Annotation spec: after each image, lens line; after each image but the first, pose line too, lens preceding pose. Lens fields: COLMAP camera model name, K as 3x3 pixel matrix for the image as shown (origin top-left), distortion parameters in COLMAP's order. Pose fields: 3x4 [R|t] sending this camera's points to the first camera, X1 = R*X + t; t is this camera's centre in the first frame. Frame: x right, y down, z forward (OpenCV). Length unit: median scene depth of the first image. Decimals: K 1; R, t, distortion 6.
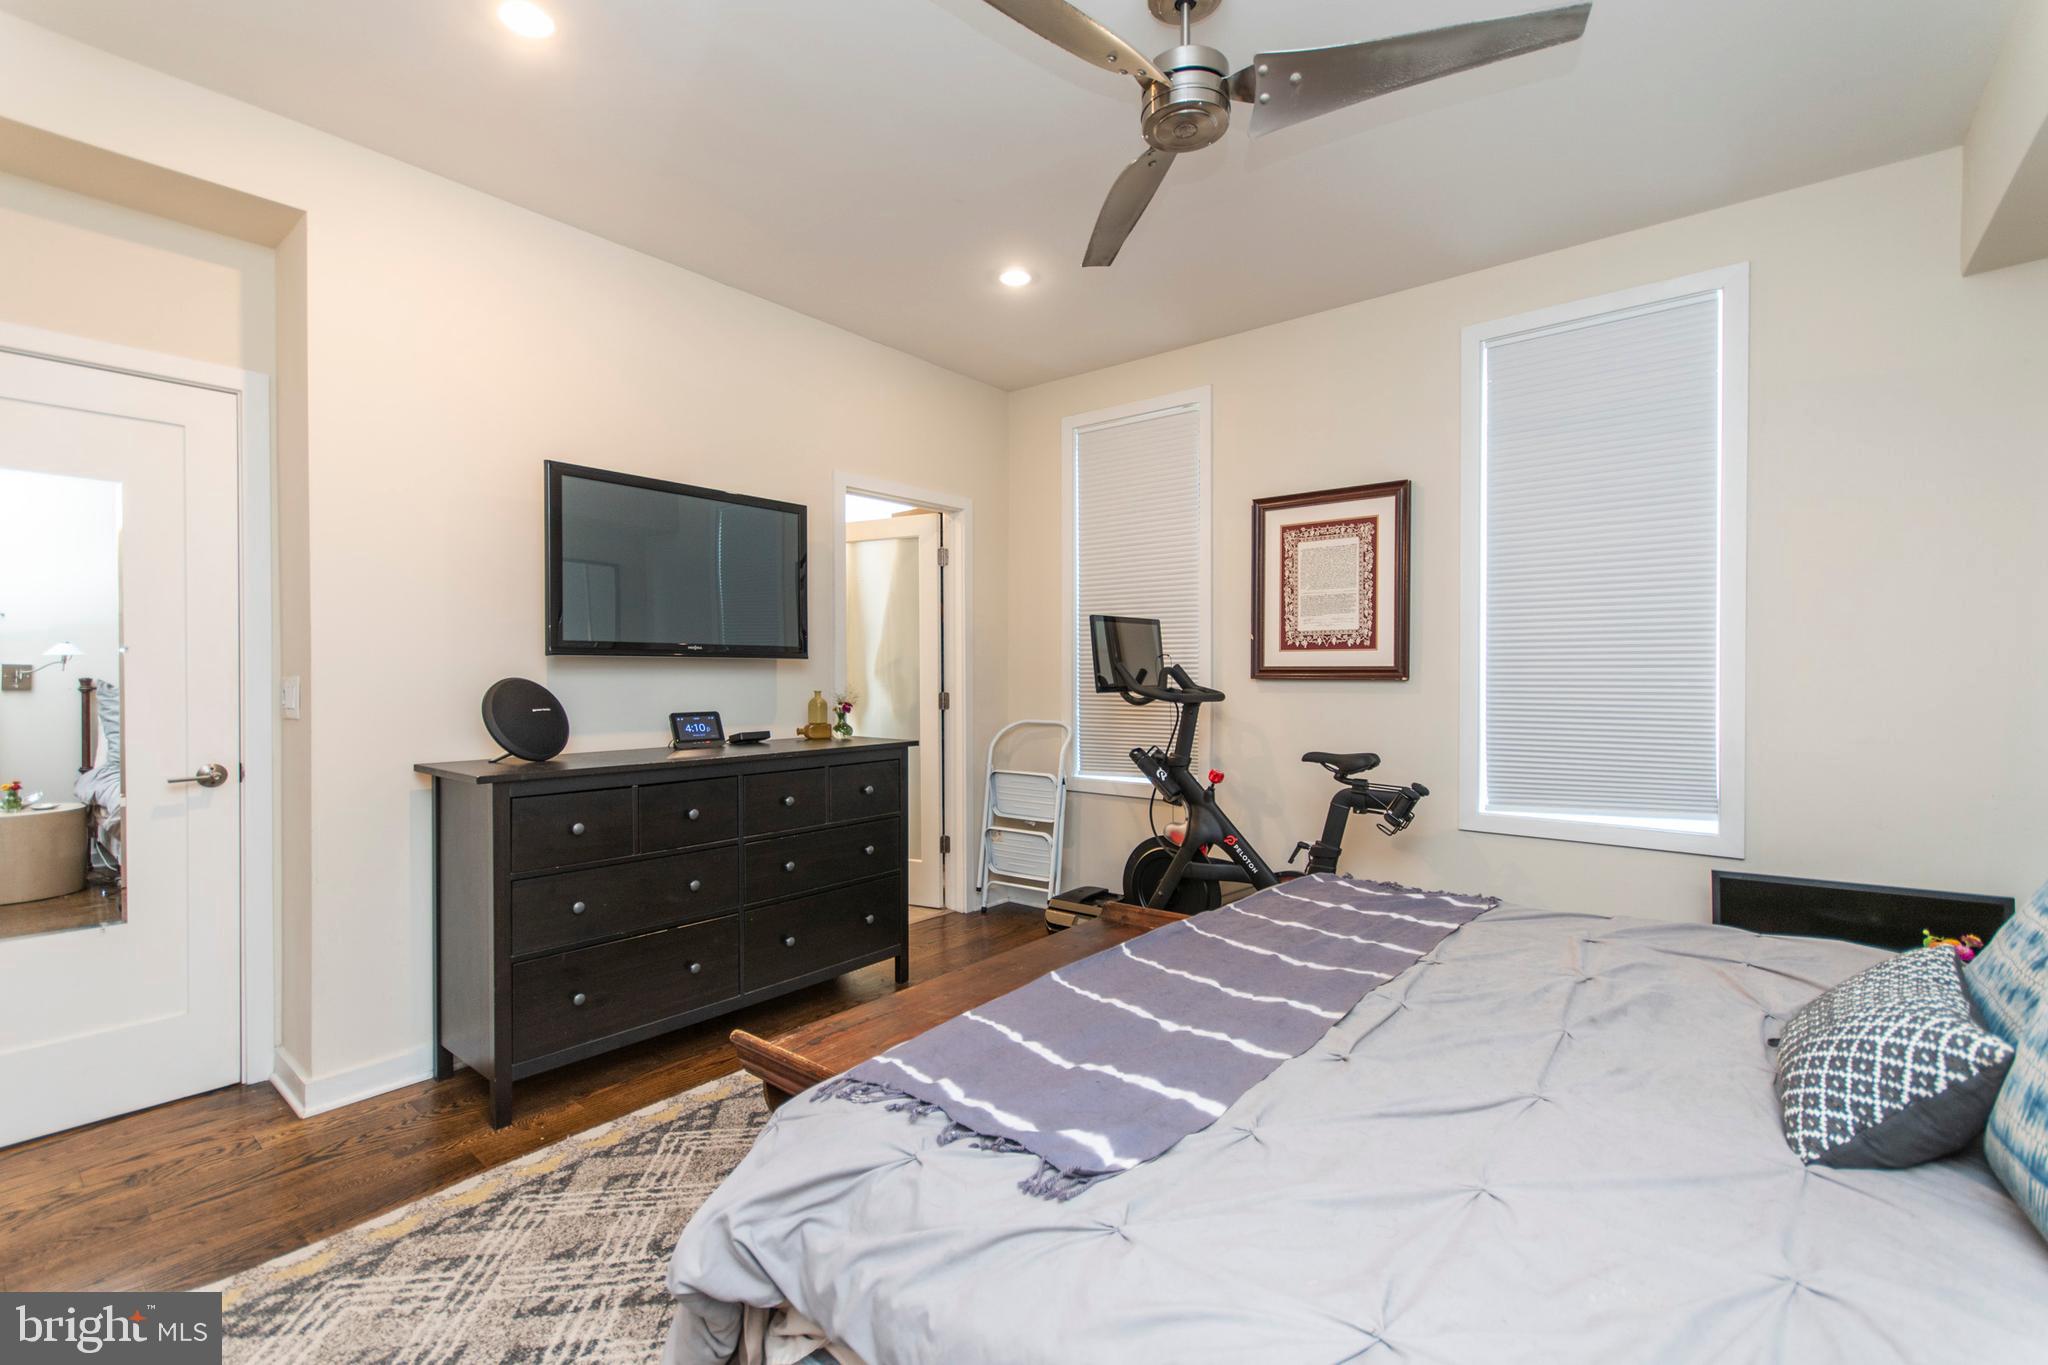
lens RADIAL K [[901.9, 0, 1026.0], [0, 901.9, 675.1], [0, 0, 1]] dist [0.012078, -0.004744]
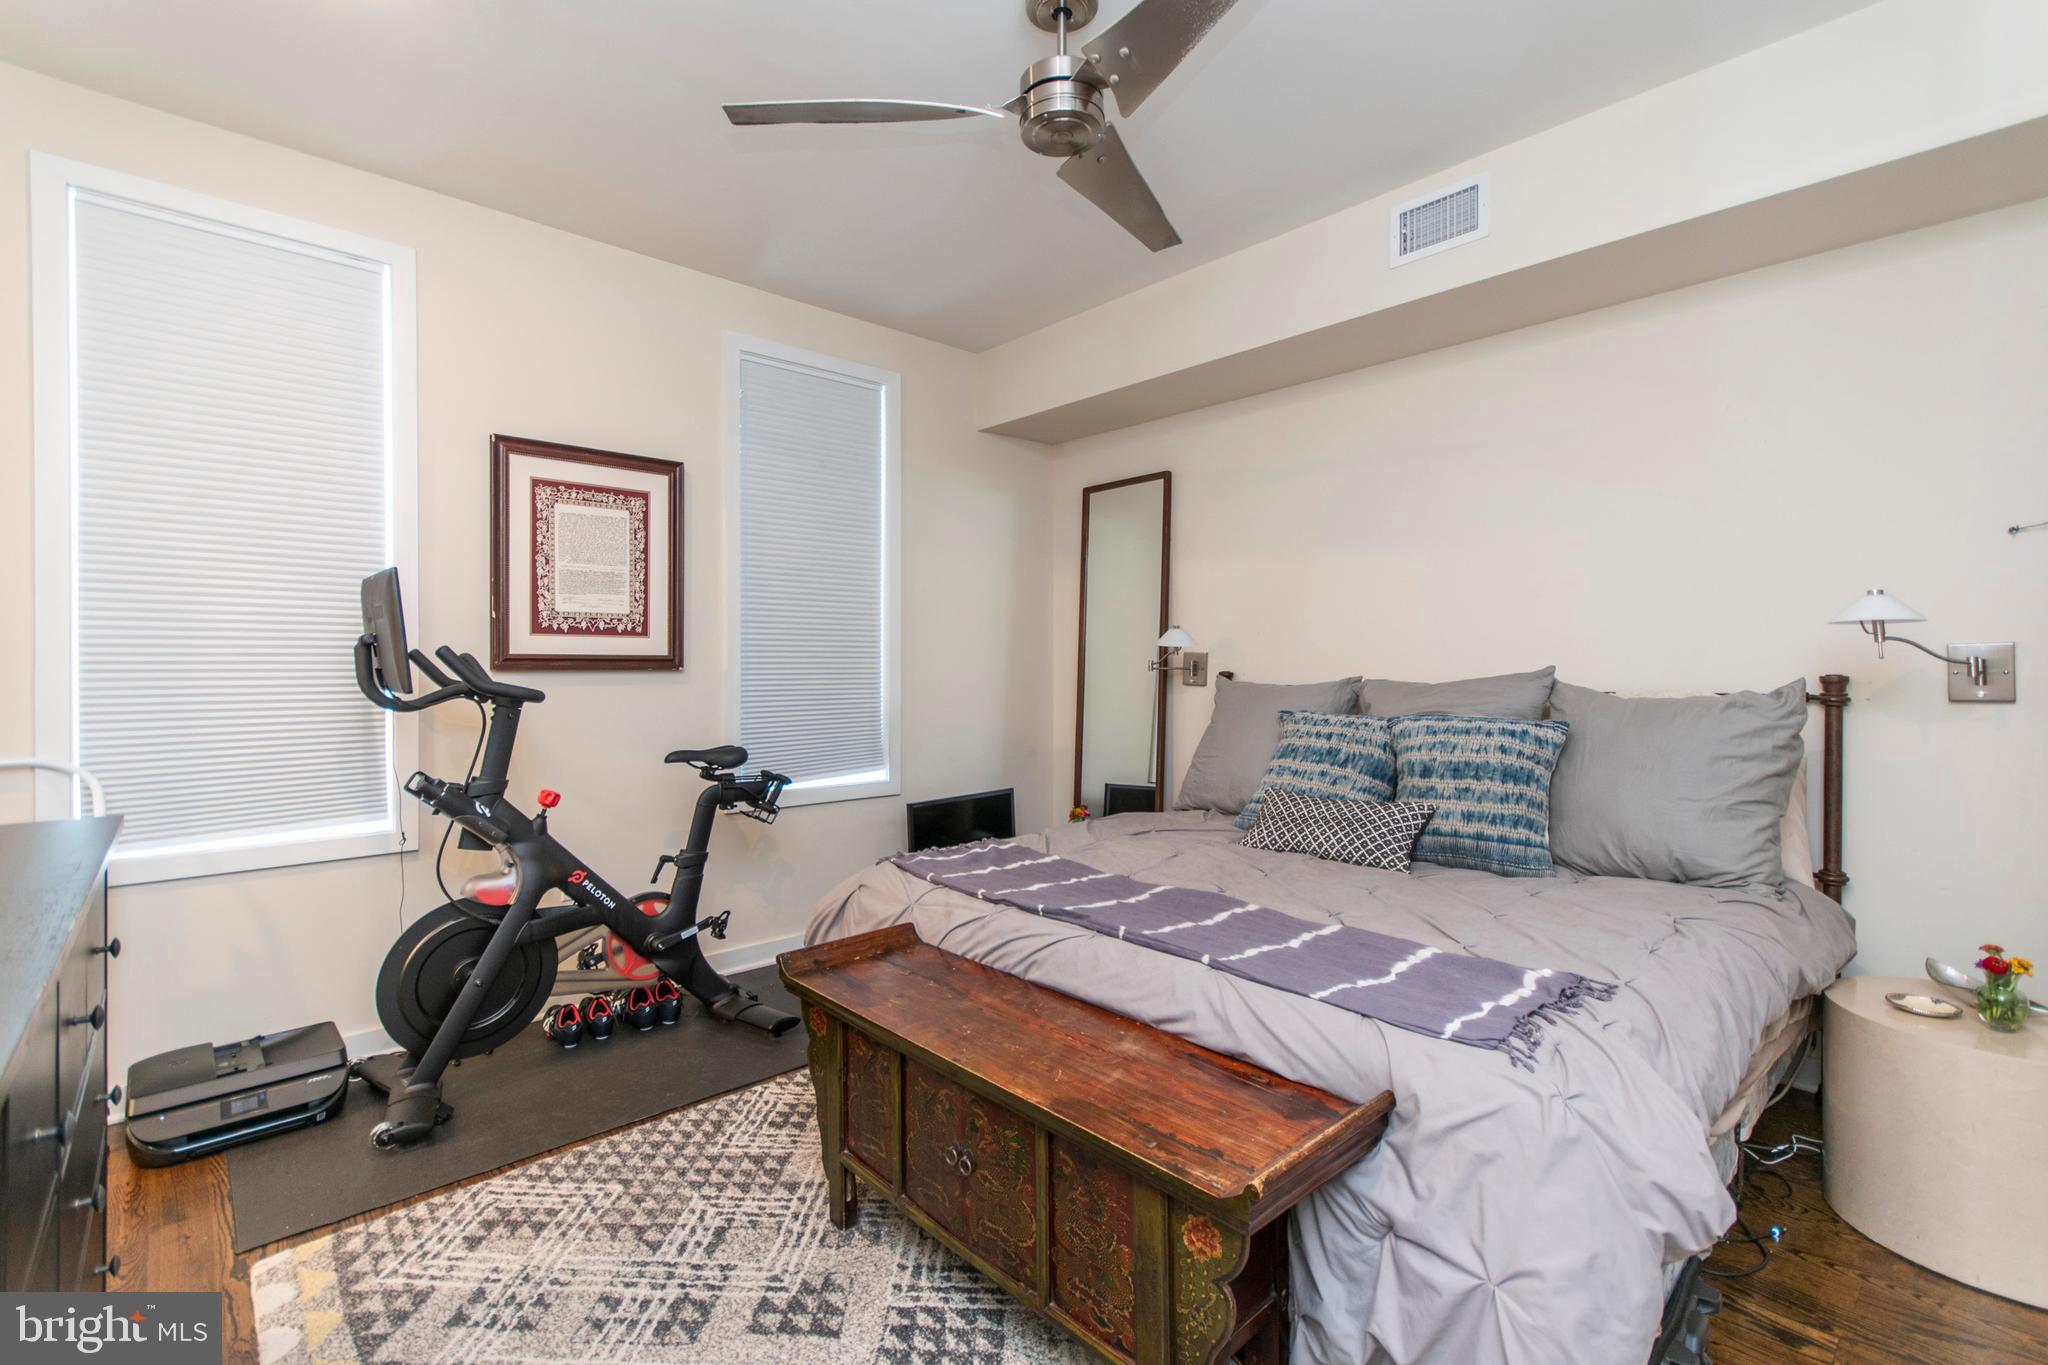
lens RADIAL K [[901.9, 0, 1019.6], [0, 901.9, 668.1], [0, 0, 1]] dist [0.012078, -0.004744]
pose [[0.163479, -0.005433, 0.986532, -0.461173], [0.001298, 0.999985, 0.005292, -0.000951], [-0.986546, 0.000415, 0.163483, 0.473879]]
